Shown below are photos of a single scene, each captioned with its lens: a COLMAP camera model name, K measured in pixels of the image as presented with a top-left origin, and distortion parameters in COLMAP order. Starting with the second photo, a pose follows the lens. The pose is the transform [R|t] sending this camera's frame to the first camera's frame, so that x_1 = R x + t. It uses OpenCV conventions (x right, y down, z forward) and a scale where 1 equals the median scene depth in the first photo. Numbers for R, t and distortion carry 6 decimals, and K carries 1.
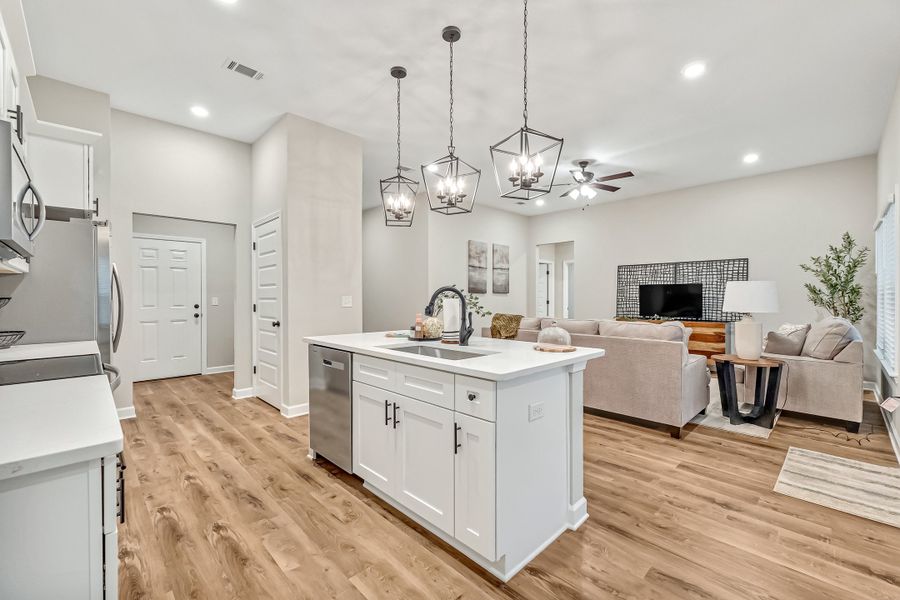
lens RADIAL K [[376.7, 0, 455.1], [0, 376.7, 298.5], [0, 0, 1]] dist [0.003286, 0.000153]
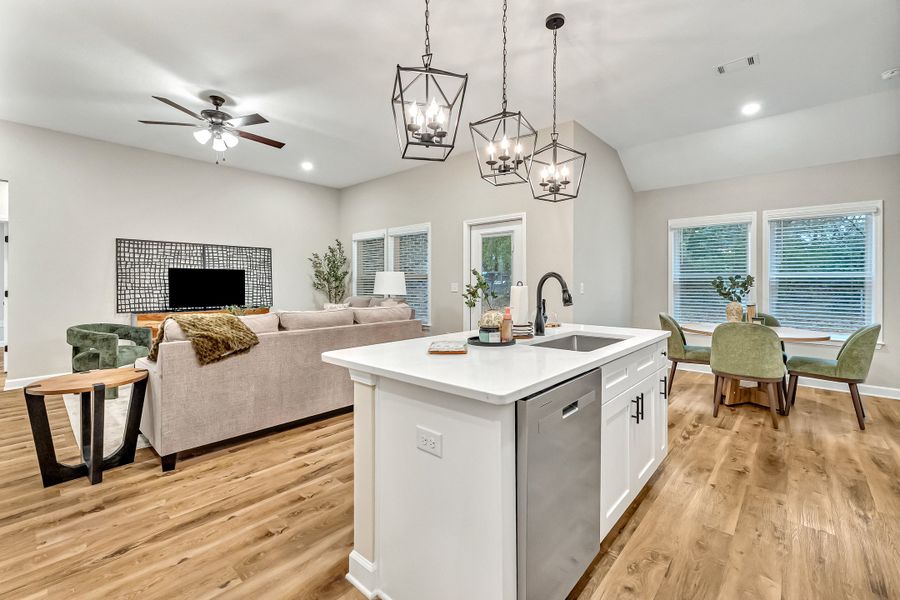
lens RADIAL K [[382.2, 0, 458.4], [0, 382.2, 282.6], [0, 0, 1]] dist [0.003518, 0.000428]
pose [[-0.065627, 0.000079, 0.997844, -0.556174], [0.005263, 0.999986, 0.000267, -0.005169], [-0.997830, 0.005270, -0.065626, 0.767808]]
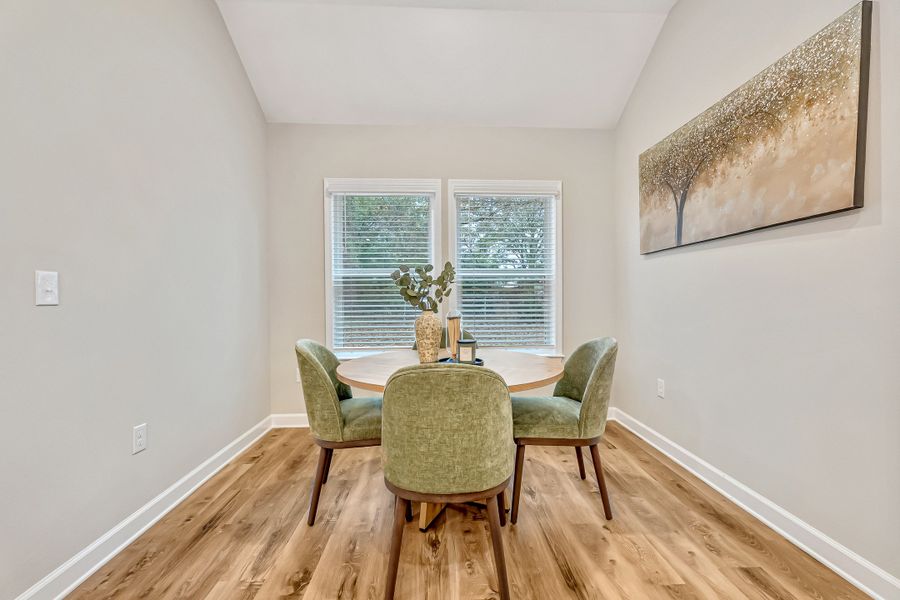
lens RADIAL K [[378.7, 0, 452.9], [0, 378.7, 301.9], [0, 0, 1]] dist [0.001238, -0.000110]
pose [[-0.743486, -0.006084, 0.668724, 0.027815], [0.013076, 0.999635, 0.023633, 0.023484], [-0.668623, 0.026315, -0.743135, 0.341692]]
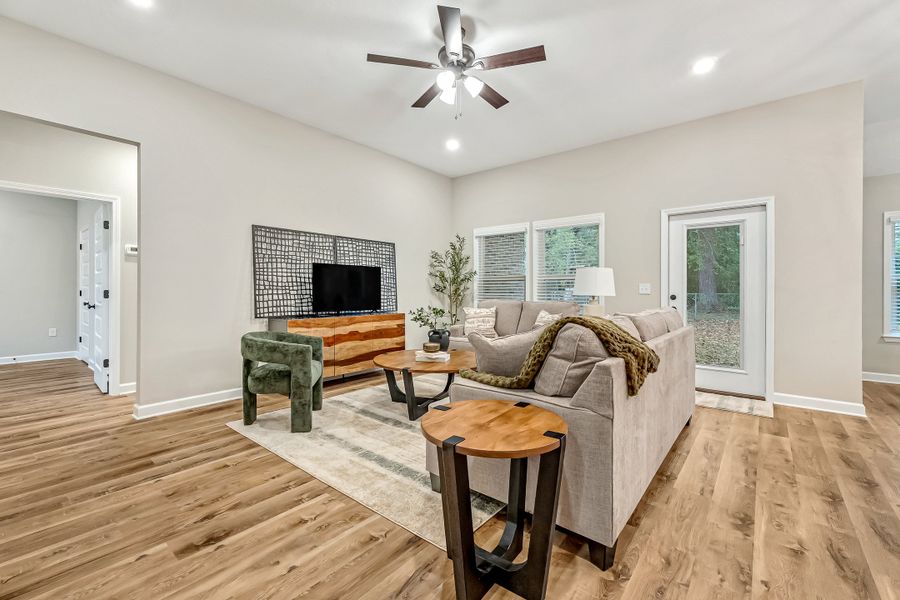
lens RADIAL K [[378.7, 0, 453.7], [0, 378.7, 292.1], [0, 0, 1]] dist [0.004747, -0.000140]
pose [[-0.105054, -0.003106, 0.994462, -0.267326], [0.001575, 0.999993, 0.003290, 0.018057], [-0.994465, 0.001912, -0.105048, 1.391681]]
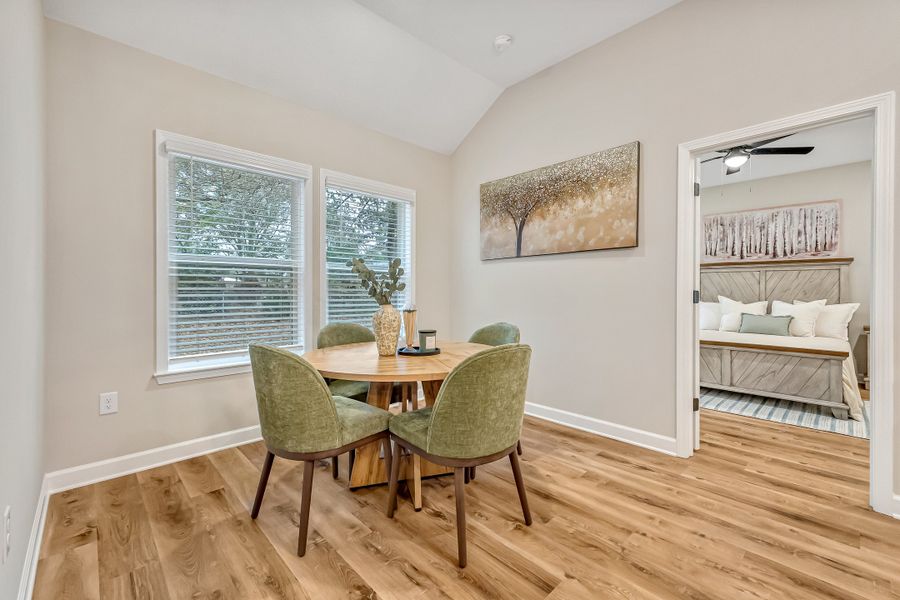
lens RADIAL K [[378.7, 0, 453.7], [0, 378.7, 292.1], [0, 0, 1]] dist [0.004747, -0.000140]
pose [[-0.999832, -0.003113, 0.018048, 0.300525], [-0.002907, 0.999930, 0.011434, 0.023959], [-0.018083, 0.011380, -0.999772, 0.513451]]
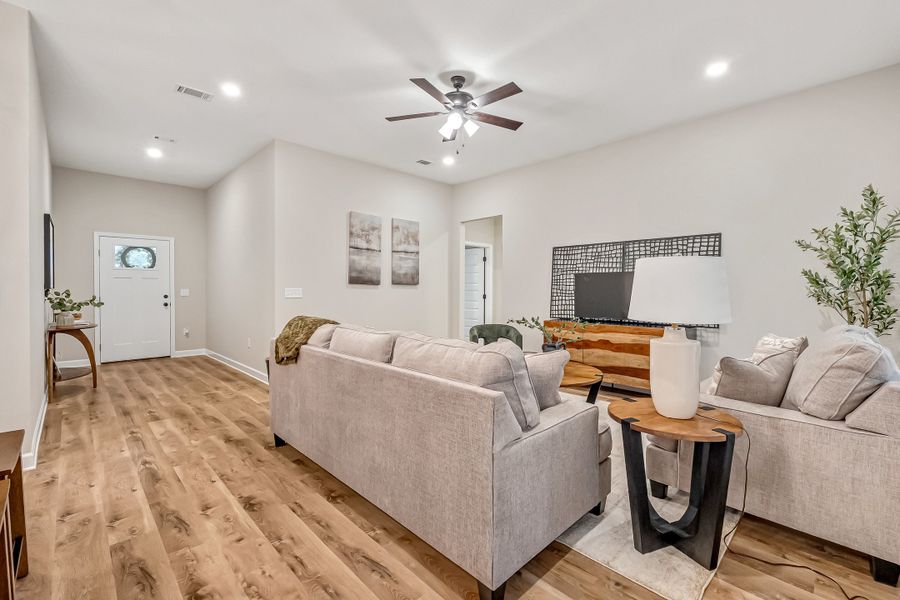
lens RADIAL K [[390.7, 0, 457.1], [0, 390.7, 292.1], [0, 0, 1]] dist [0.005013, 0.000129]
pose [[0.999995, 0.002838, 0.001248, 0.444807], [-0.002842, 0.999993, 0.002454, -0.002421], [-0.001241, -0.002457, 0.999996, 0.440524]]
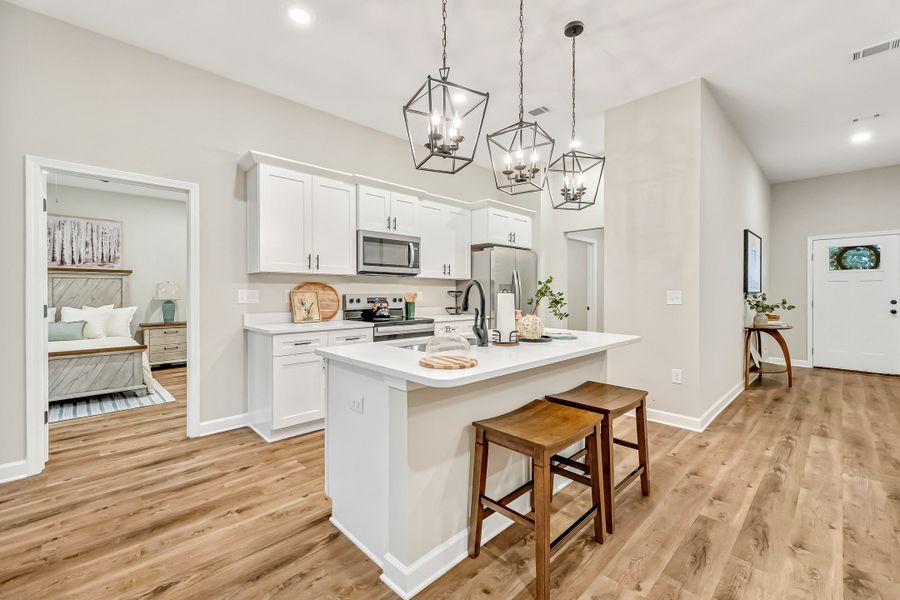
lens RADIAL K [[378.7, 0, 453.7], [0, 378.7, 292.1], [0, 0, 1]] dist [0.004747, -0.000140]
pose [[-0.003862, 0.003679, -0.999986, 0.556277], [-0.008060, 0.999961, 0.003710, -0.003623], [0.999960, 0.008074, -0.003832, 0.567938]]
